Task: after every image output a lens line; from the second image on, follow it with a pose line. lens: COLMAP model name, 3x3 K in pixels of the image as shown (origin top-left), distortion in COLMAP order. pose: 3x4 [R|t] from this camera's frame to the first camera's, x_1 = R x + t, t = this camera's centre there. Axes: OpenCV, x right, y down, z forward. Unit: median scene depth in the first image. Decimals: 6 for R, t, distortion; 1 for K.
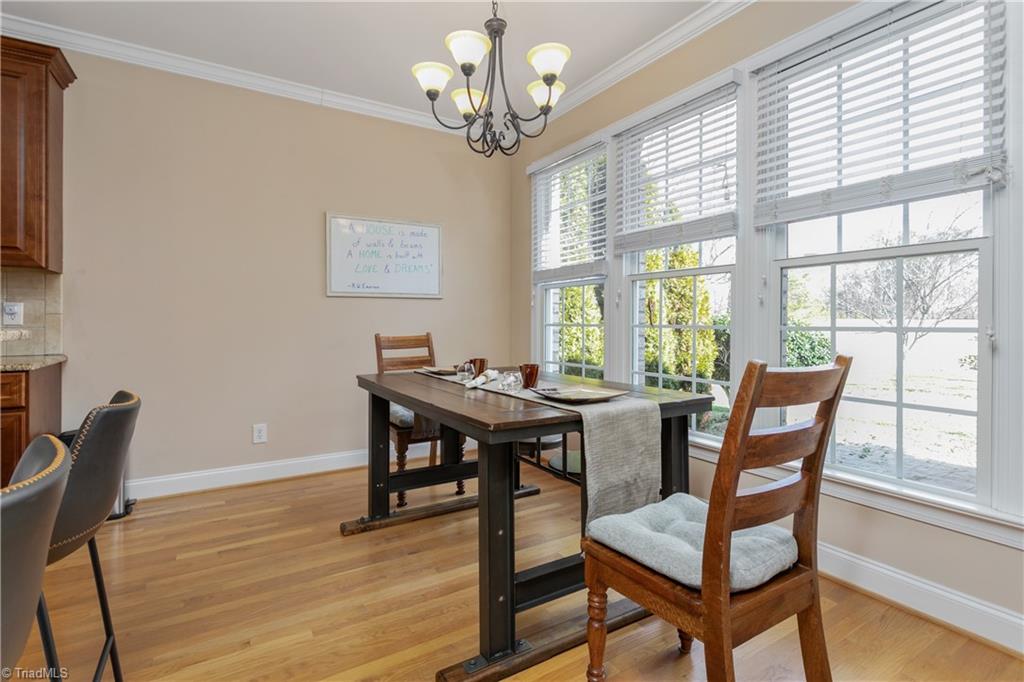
lens RADIAL K [[490.2, 0, 508.1], [0, 490.2, 323.8], [0, 0, 1]] dist [-0.000509, -0.000027]
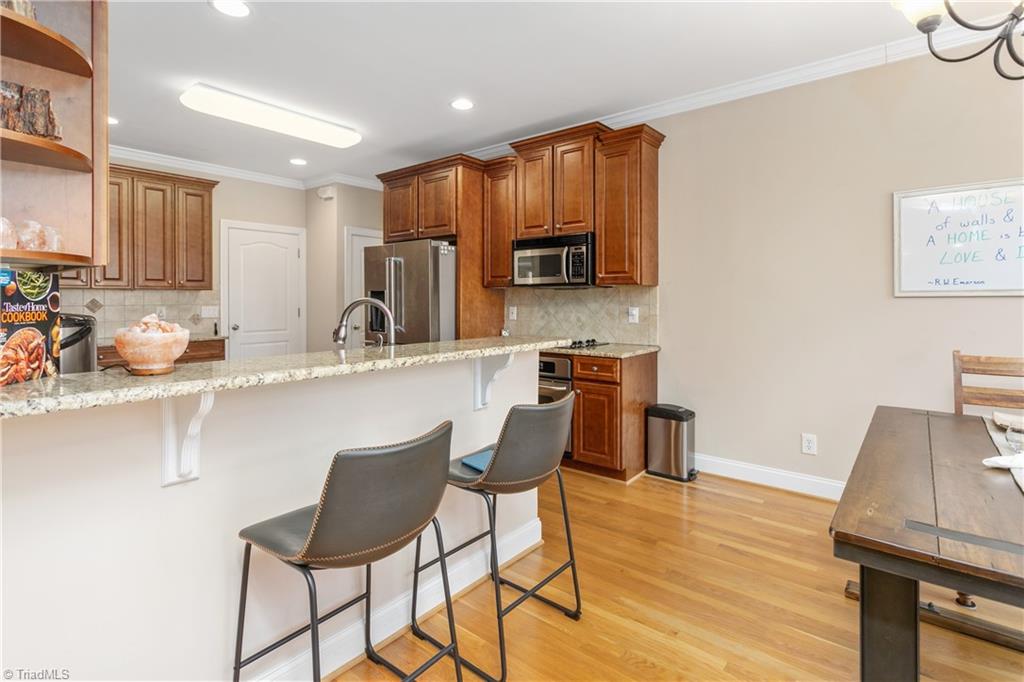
lens RADIAL K [[500.3, 0, 515.0], [0, 500.3, 303.4], [0, 0, 1]] dist [0.004312, 0.001628]
pose [[0.336783, 0.007921, -0.941549, 0.254425], [-0.005005, 0.999966, 0.006622, -0.062063], [0.941569, 0.002482, 0.336811, 0.171719]]
